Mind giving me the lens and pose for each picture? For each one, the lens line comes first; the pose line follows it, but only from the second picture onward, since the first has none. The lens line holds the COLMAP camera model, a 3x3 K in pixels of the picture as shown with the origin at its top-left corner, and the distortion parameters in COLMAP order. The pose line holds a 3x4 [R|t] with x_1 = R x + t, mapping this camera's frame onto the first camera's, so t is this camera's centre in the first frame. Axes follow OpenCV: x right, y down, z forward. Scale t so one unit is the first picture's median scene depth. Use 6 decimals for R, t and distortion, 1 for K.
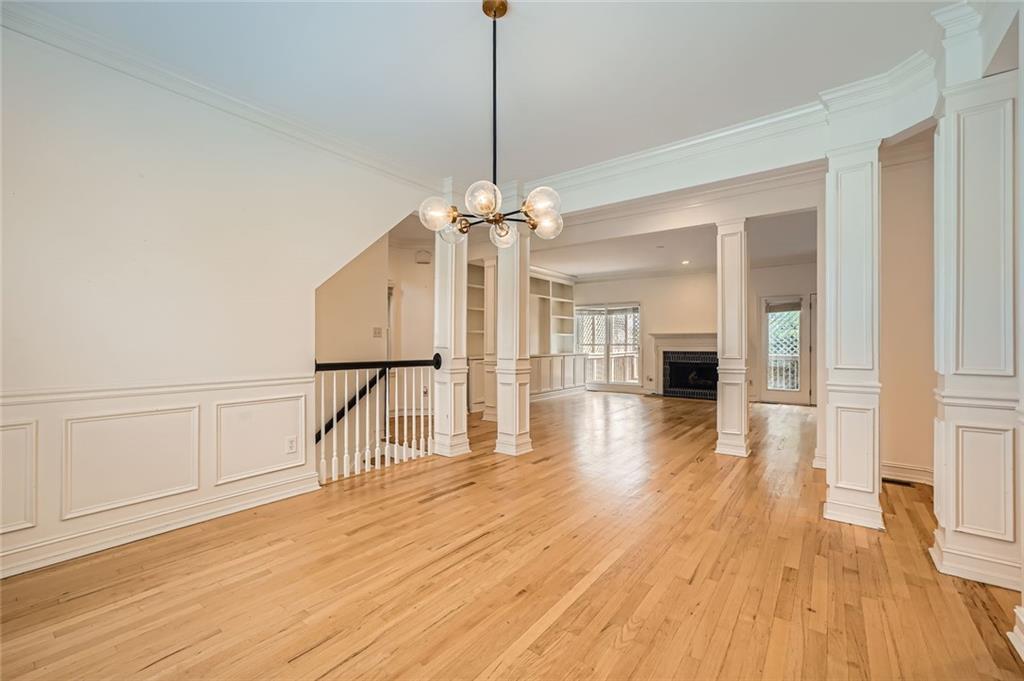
lens RADIAL K [[417.8, 0, 511.0], [0, 417.8, 340.4], [0, 0, 1]] dist [-0.001093, 0.000943]
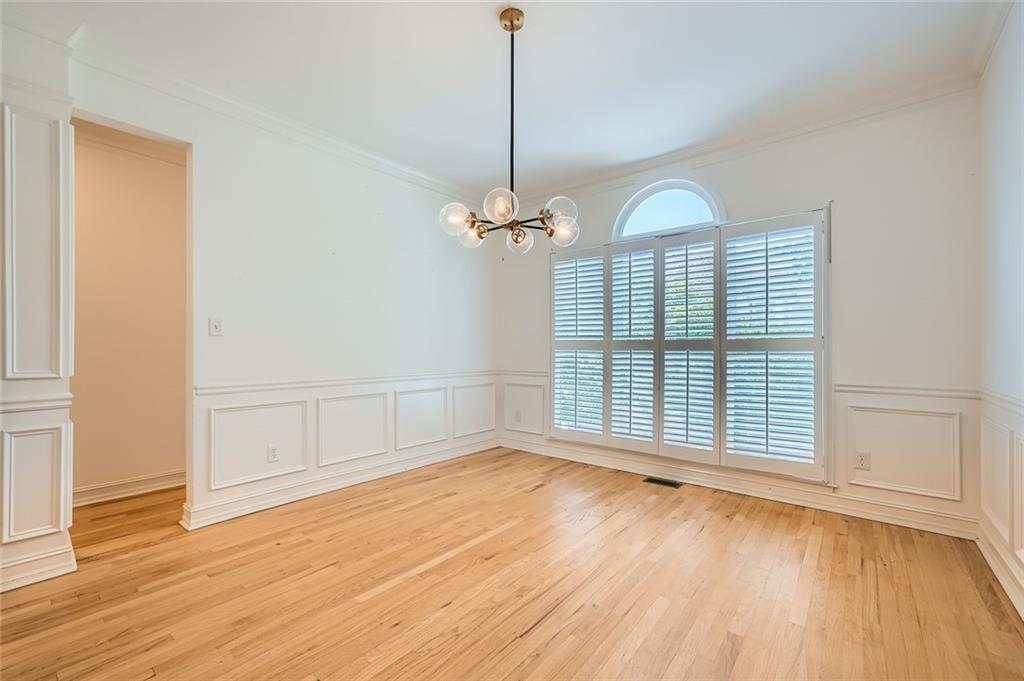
lens RADIAL K [[417.8, 0, 507.8], [0, 417.8, 345.5], [0, 0, 1]] dist [-0.001093, 0.000943]
pose [[-0.998816, -0.001027, 0.048640, -0.054836], [-0.001534, 0.999945, -0.010384, 0.008951], [-0.048626, -0.010446, -0.998762, 1.425806]]
